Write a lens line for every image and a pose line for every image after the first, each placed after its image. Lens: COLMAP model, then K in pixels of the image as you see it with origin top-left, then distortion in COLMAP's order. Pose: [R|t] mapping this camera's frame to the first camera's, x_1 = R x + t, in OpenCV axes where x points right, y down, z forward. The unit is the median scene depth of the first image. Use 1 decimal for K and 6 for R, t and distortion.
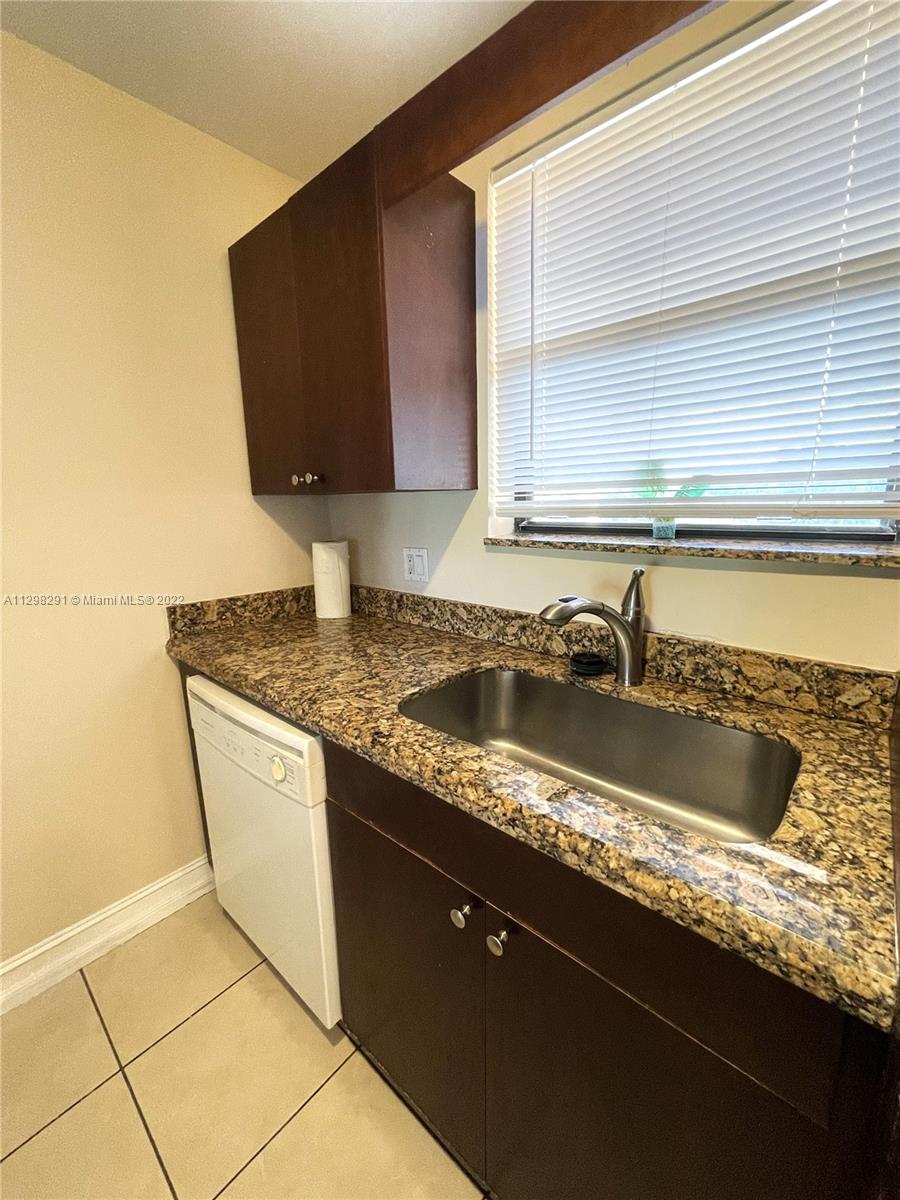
lens RADIAL K [[483.3, 0, 459.1], [0, 483.3, 597.8], [0, 0, 1]] dist [-0.001333, -0.000114]
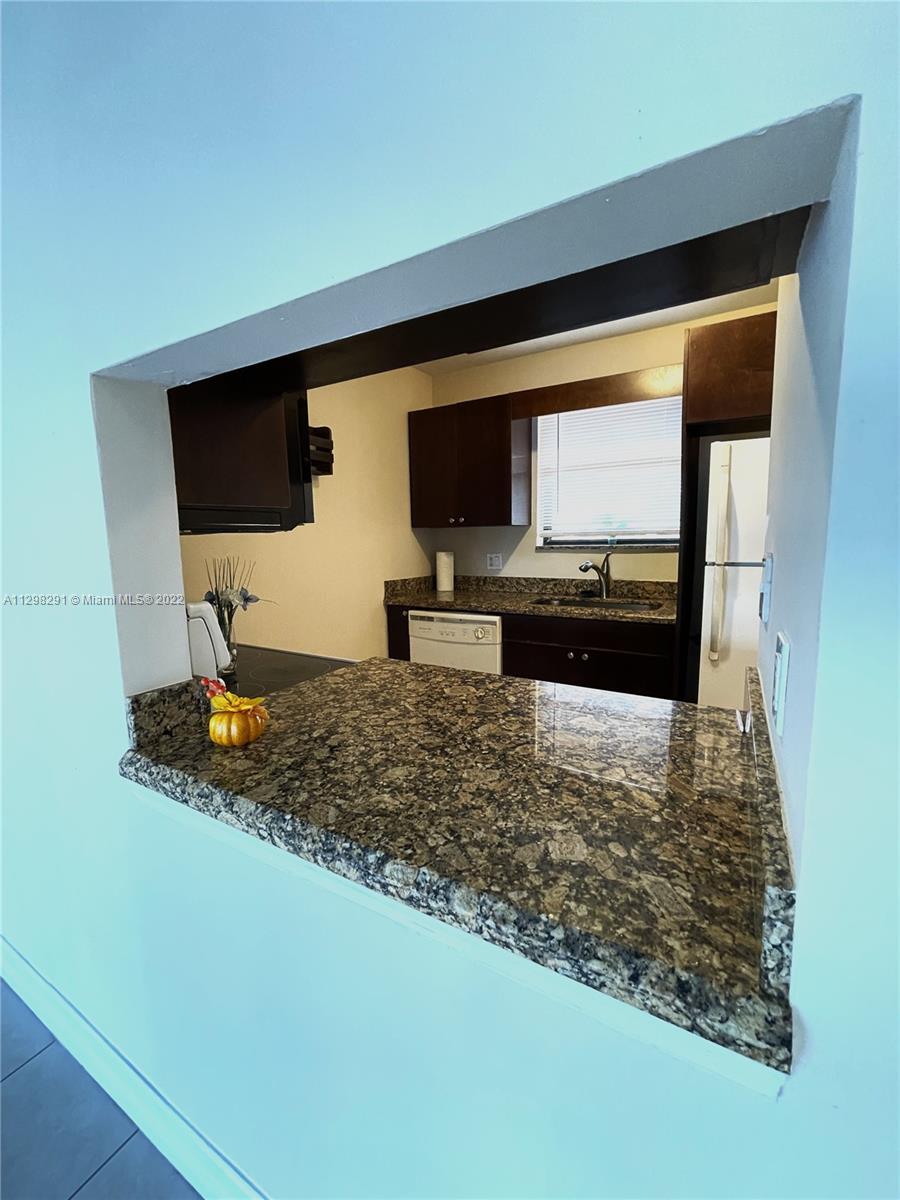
lens RADIAL K [[483.3, 0, 459.1], [0, 483.3, 597.8], [0, 0, 1]] dist [-0.001333, -0.000114]
pose [[0.980850, -0.024766, 0.193182, -0.816232], [0.040045, 0.996334, -0.075594, 0.300238], [-0.190602, 0.081882, 0.978247, -1.236656]]
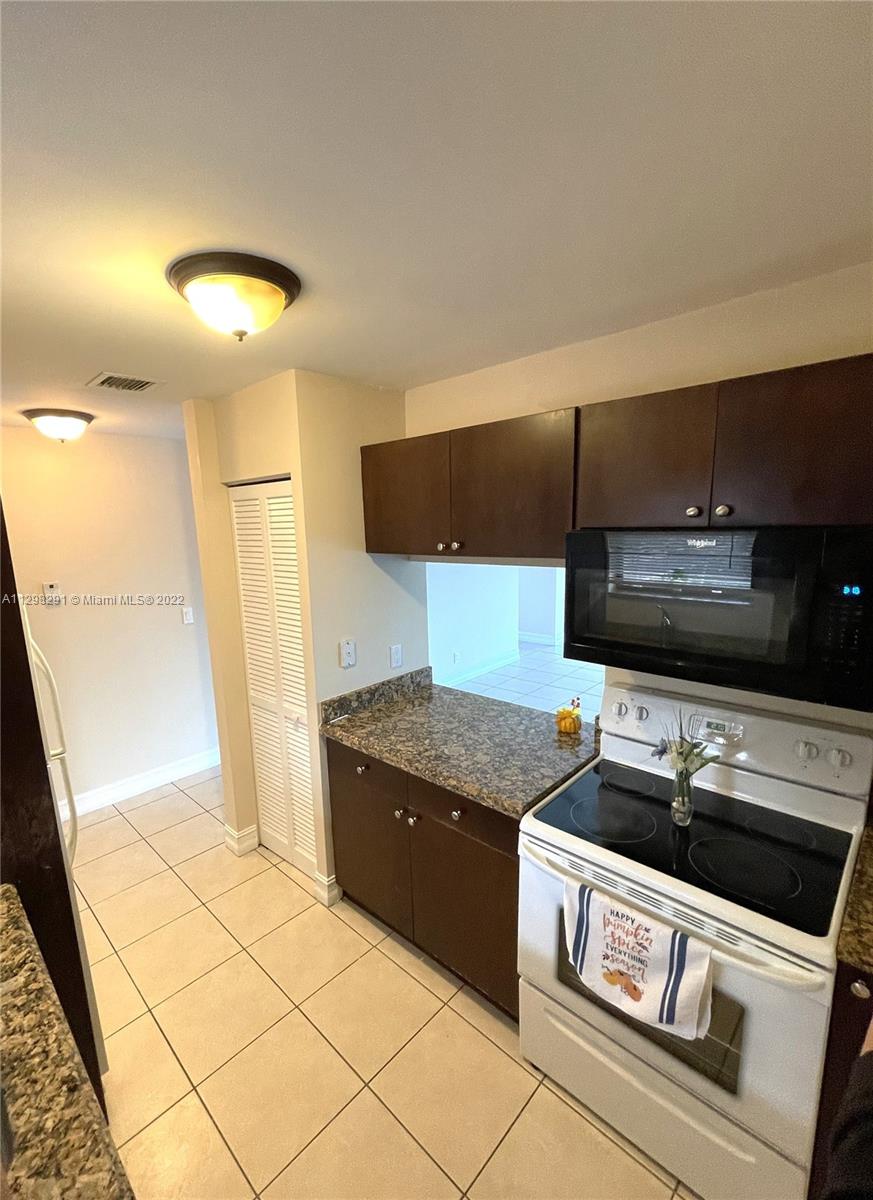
lens RADIAL K [[520.5, 0, 393.7], [0, 520.5, 605.3], [0, 0, 1]] dist [-0.001951, -0.000674]
pose [[-0.994420, 0.048551, 0.093656, -0.618922], [0.079407, 0.928965, 0.361549, -0.594481], [-0.069450, 0.366969, -0.927637, 1.046411]]
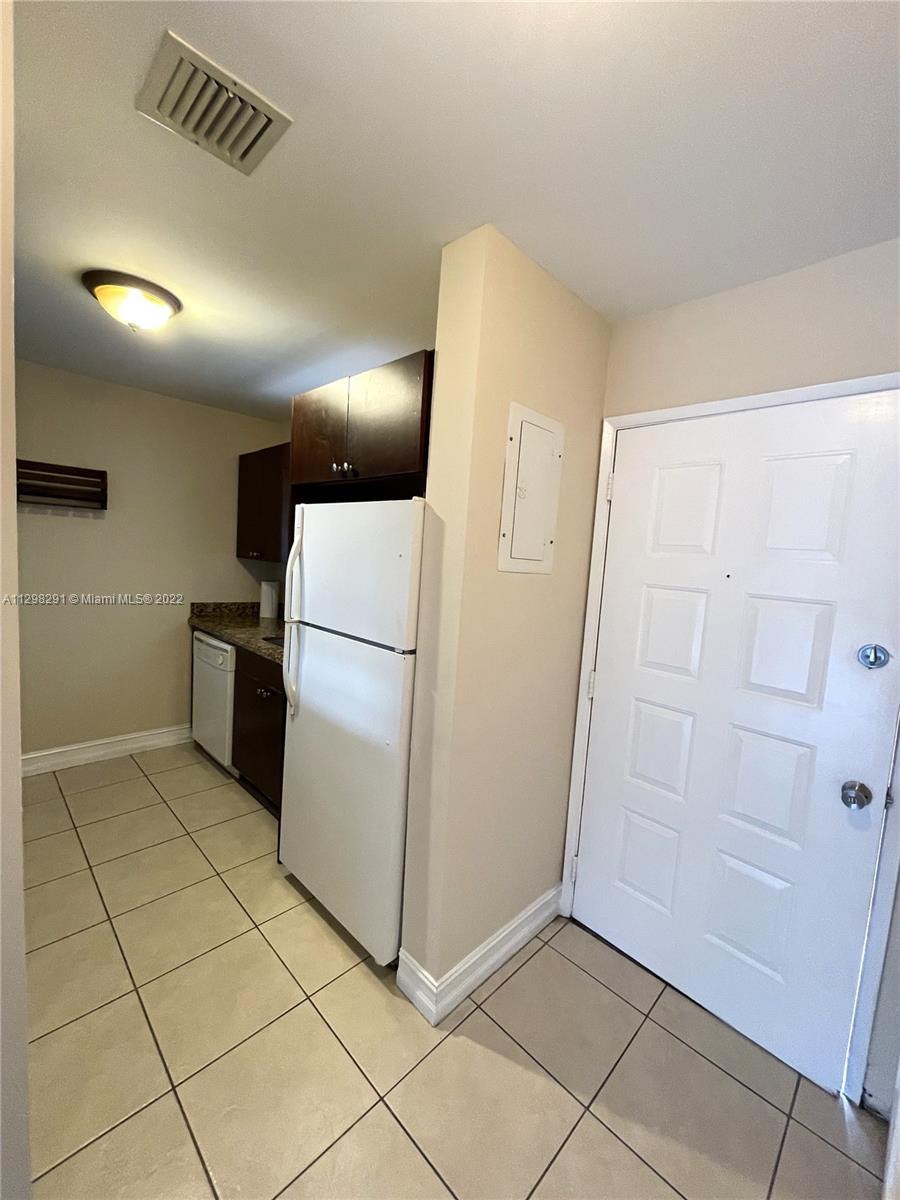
lens RADIAL K [[481.8, 0, 450.0], [0, 481.8, 600.0], [0, 0, 1]] dist [-0.002405, -0.000158]
pose [[0.993913, 0.091546, -0.061287, 0.894978], [-0.097888, 0.989093, -0.110062, 0.162042], [0.050543, 0.115391, 0.992033, -1.429843]]
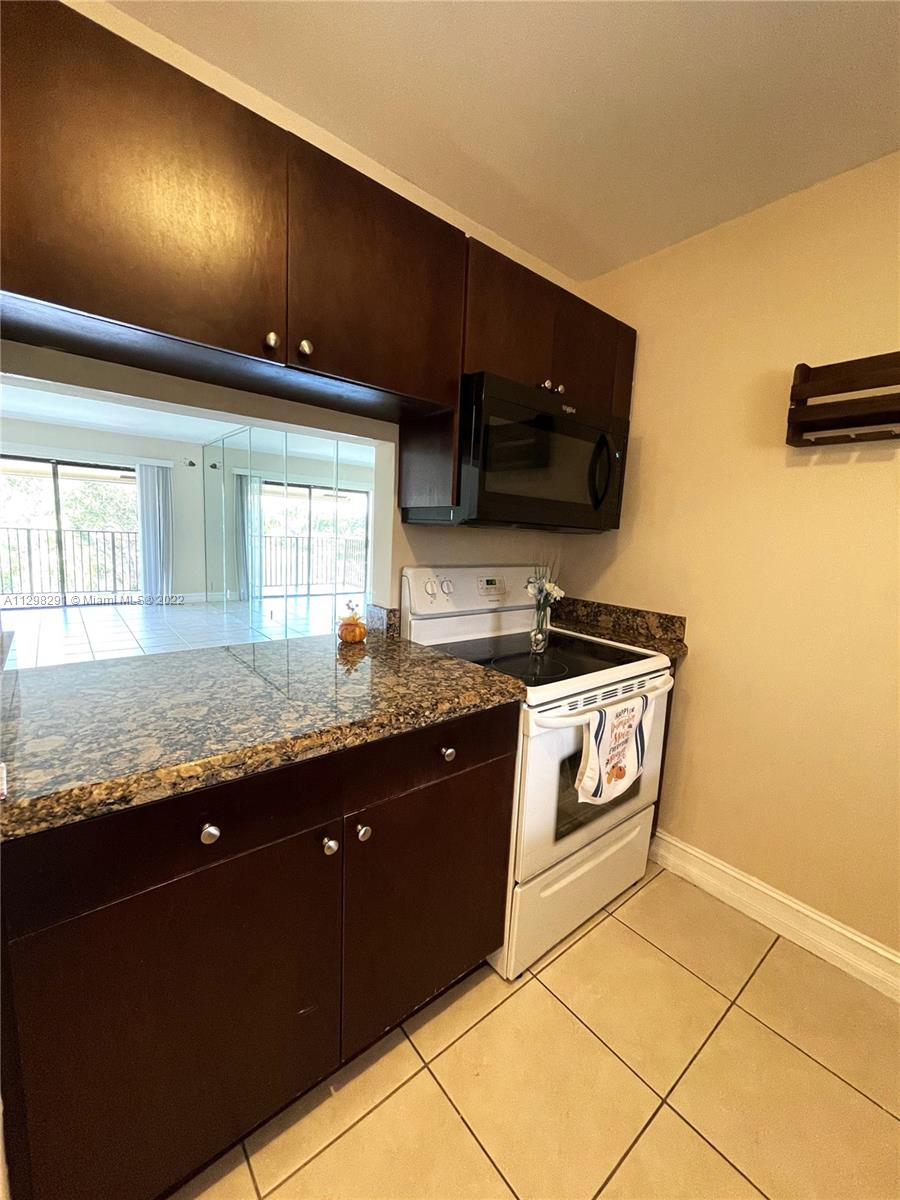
lens RADIAL K [[487.3, 0, 450.6], [0, 487.3, 594.1], [0, 0, 1]] dist [-0.007847, 0.000051]
pose [[-0.172996, 0.142183, -0.974606, 0.199295], [-0.244648, 0.952310, 0.182356, 0.027109], [0.954054, 0.269982, -0.129961, -0.037774]]
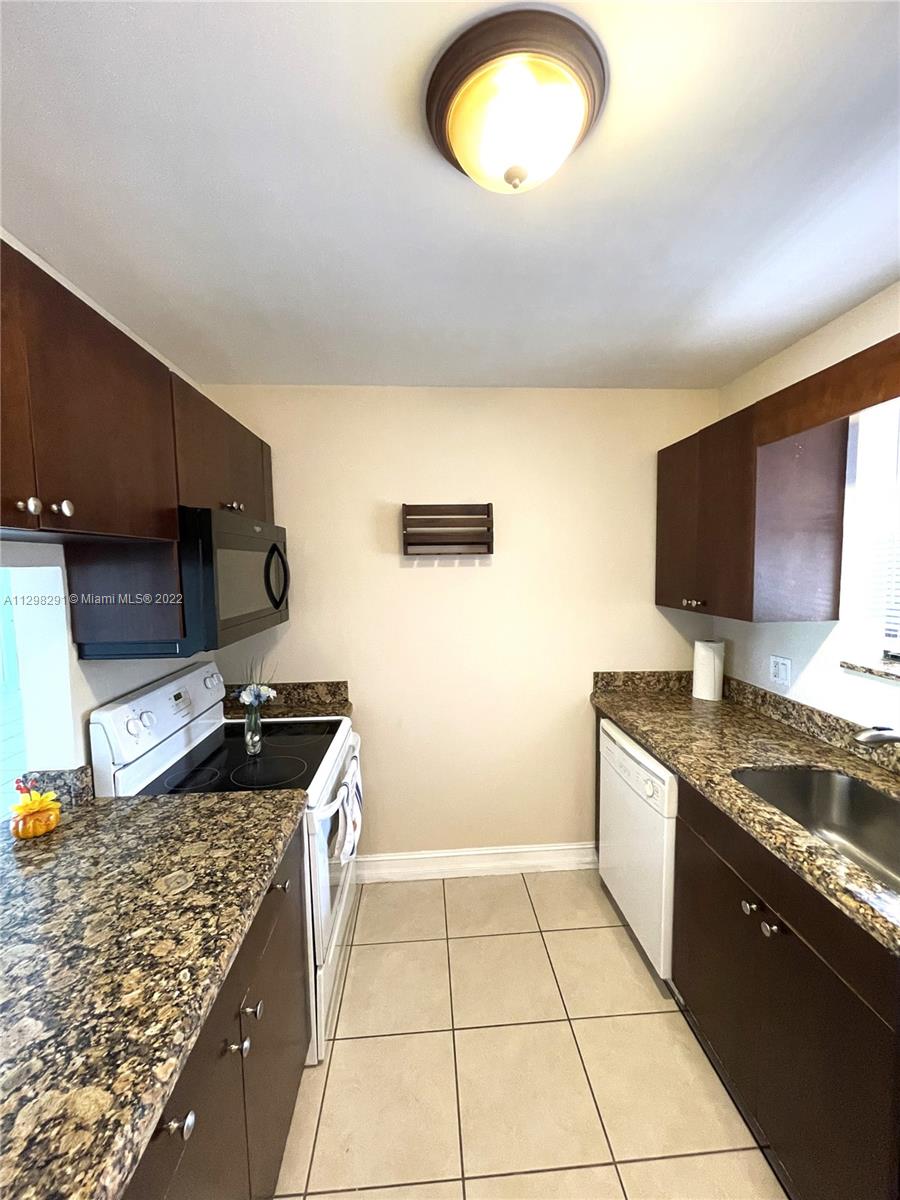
lens RADIAL K [[487.4, 0, 457.0], [0, 487.4, 595.7], [0, 0, 1]] dist [-0.004192, 0.000456]
pose [[0.705232, 0.059699, -0.706459, 0.245942], [-0.143715, 0.987799, -0.059991, -0.082613], [0.694258, 0.143836, 0.705207, -0.597539]]
